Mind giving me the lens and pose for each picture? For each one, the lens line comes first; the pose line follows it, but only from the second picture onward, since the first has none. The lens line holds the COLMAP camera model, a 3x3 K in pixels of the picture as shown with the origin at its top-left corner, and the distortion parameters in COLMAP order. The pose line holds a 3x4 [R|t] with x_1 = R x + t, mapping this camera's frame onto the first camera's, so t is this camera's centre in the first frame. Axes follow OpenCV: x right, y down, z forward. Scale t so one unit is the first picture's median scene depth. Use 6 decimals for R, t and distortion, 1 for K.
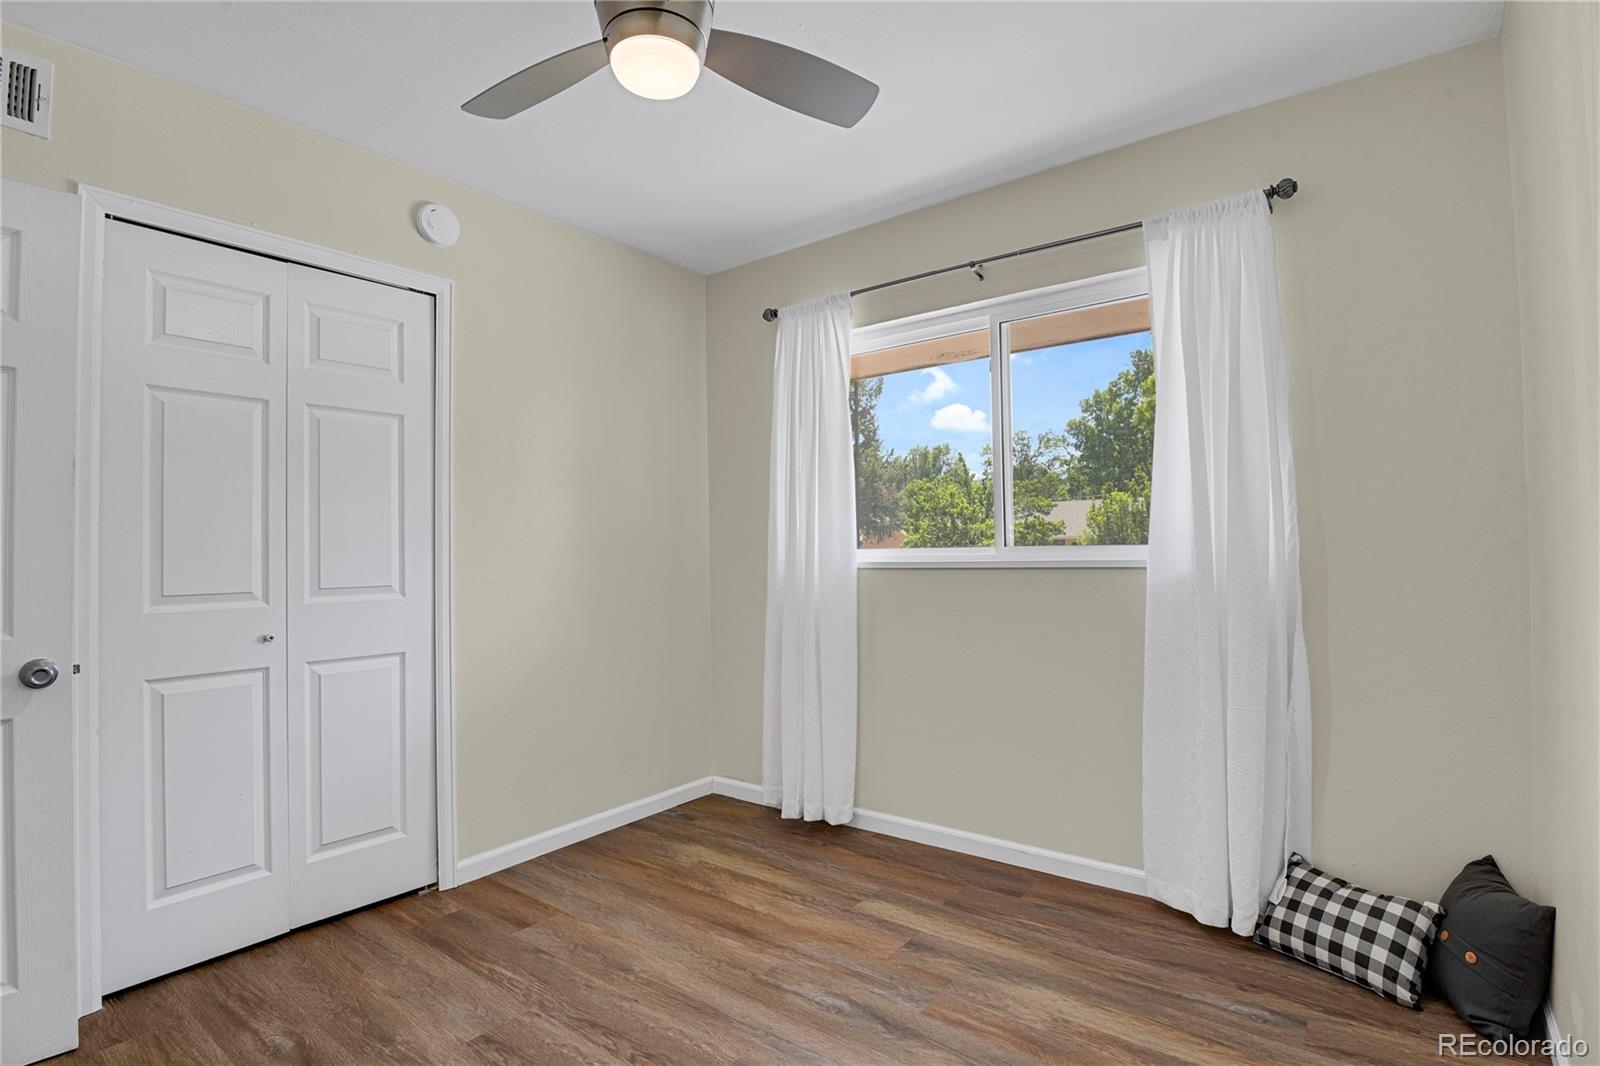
lens RADIAL K [[788.3, 0, 812.0], [0, 788.3, 532.4], [0, 0, 1]] dist [-0.028755, 0.000260]
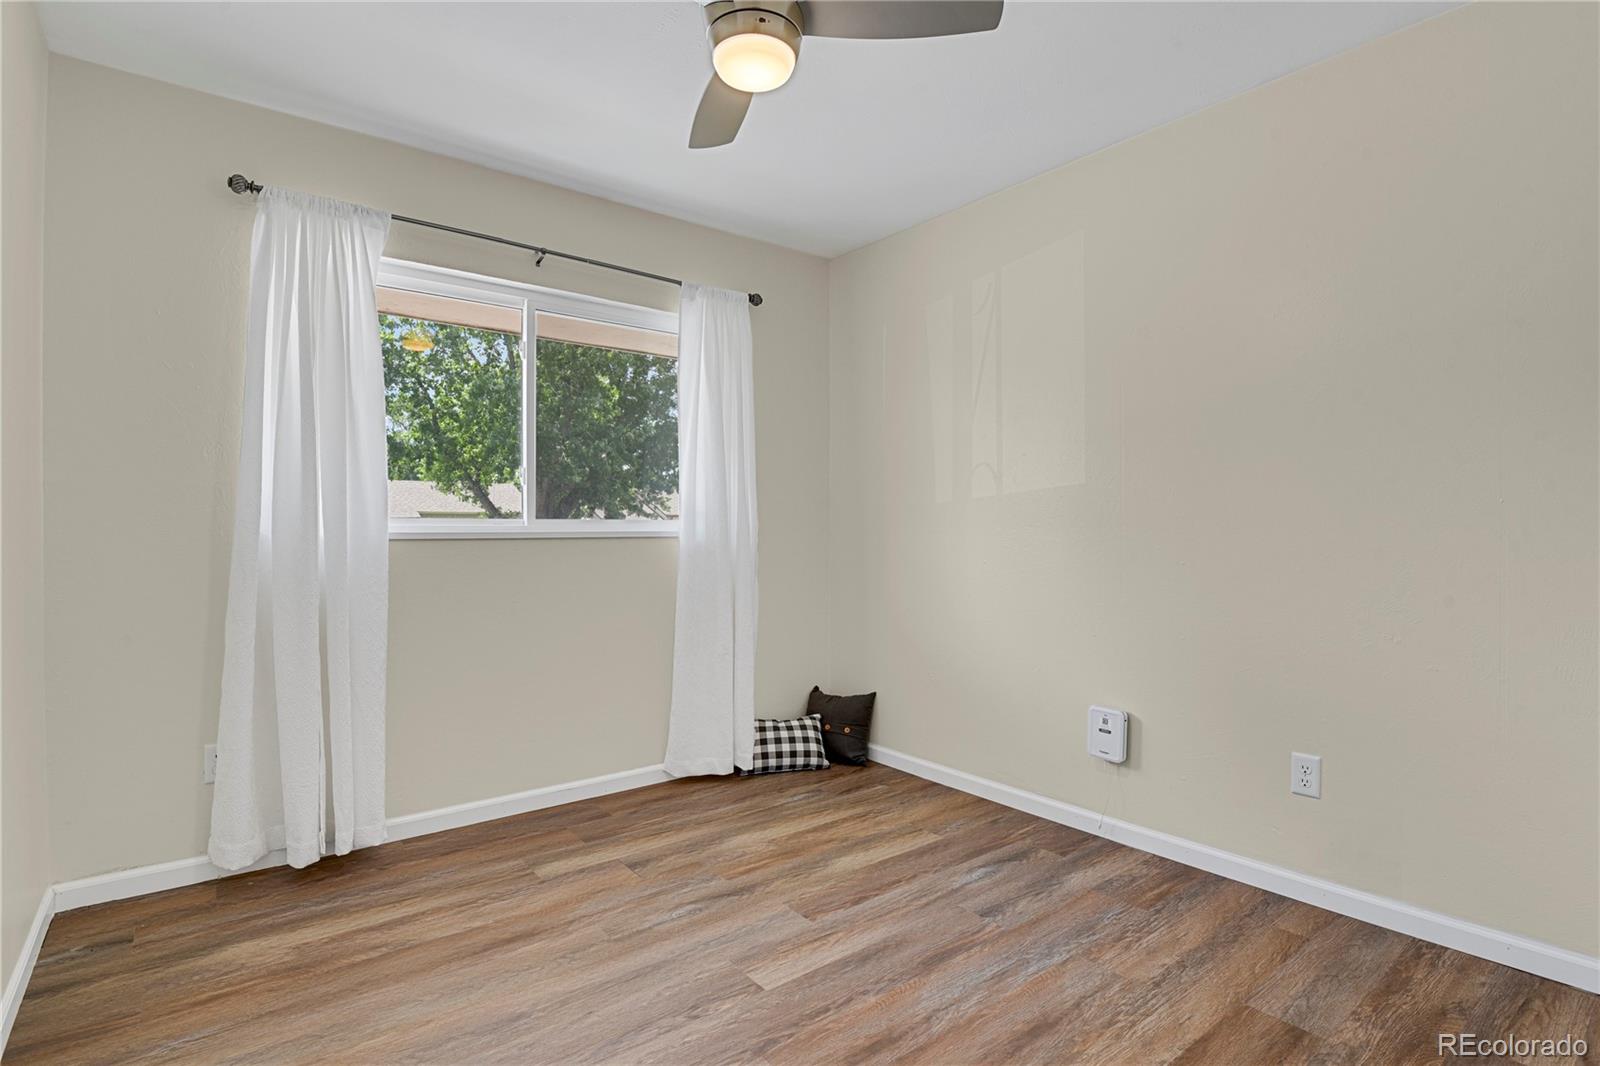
lens RADIAL K [[788.3, 0, 803.8], [0, 788.3, 537.8], [0, 0, 1]] dist [-0.028755, 0.000260]
pose [[0.236462, 0.008889, 0.971600, -0.805884], [-0.022213, 0.999746, -0.003740, 0.045383], [-0.971387, -0.020698, 0.236600, 0.440460]]
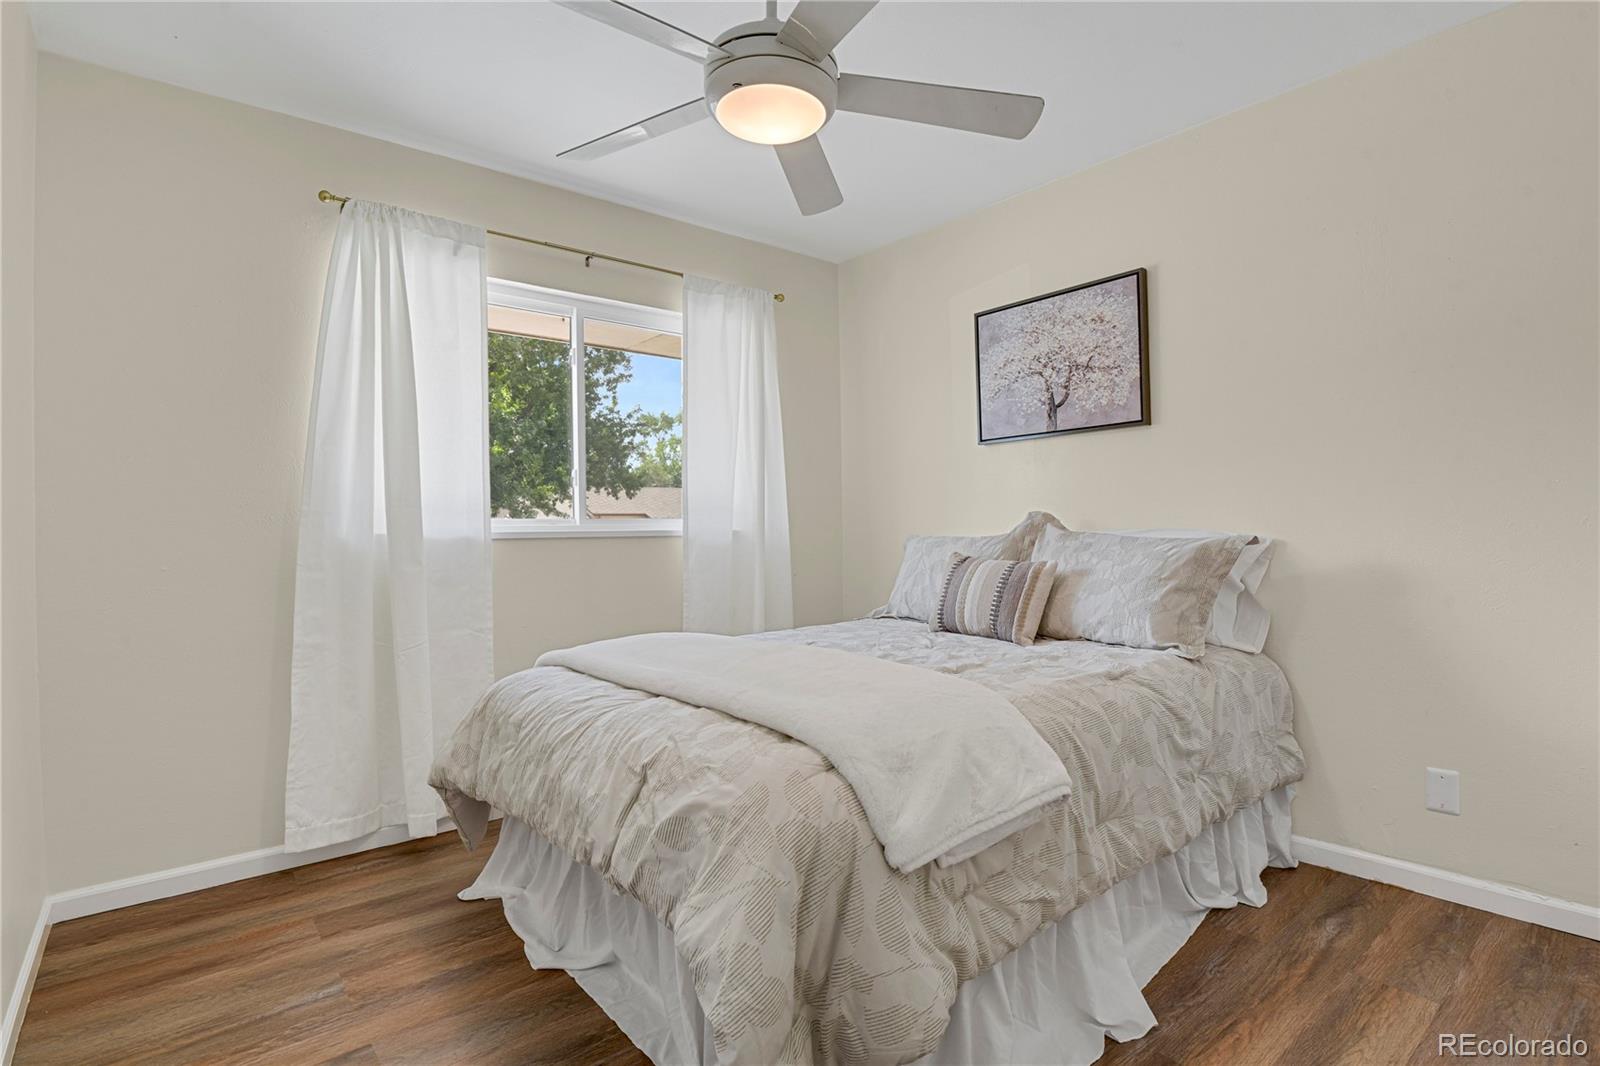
lens RADIAL K [[788.3, 0, 812.0], [0, 788.3, 528.6], [0, 0, 1]] dist [-0.028755, 0.000260]
pose [[0.198680, 0.010957, 0.980003, -0.949627], [-0.009128, 0.999915, -0.009330, 0.048770], [-0.980022, -0.007092, 0.198763, 0.560564]]
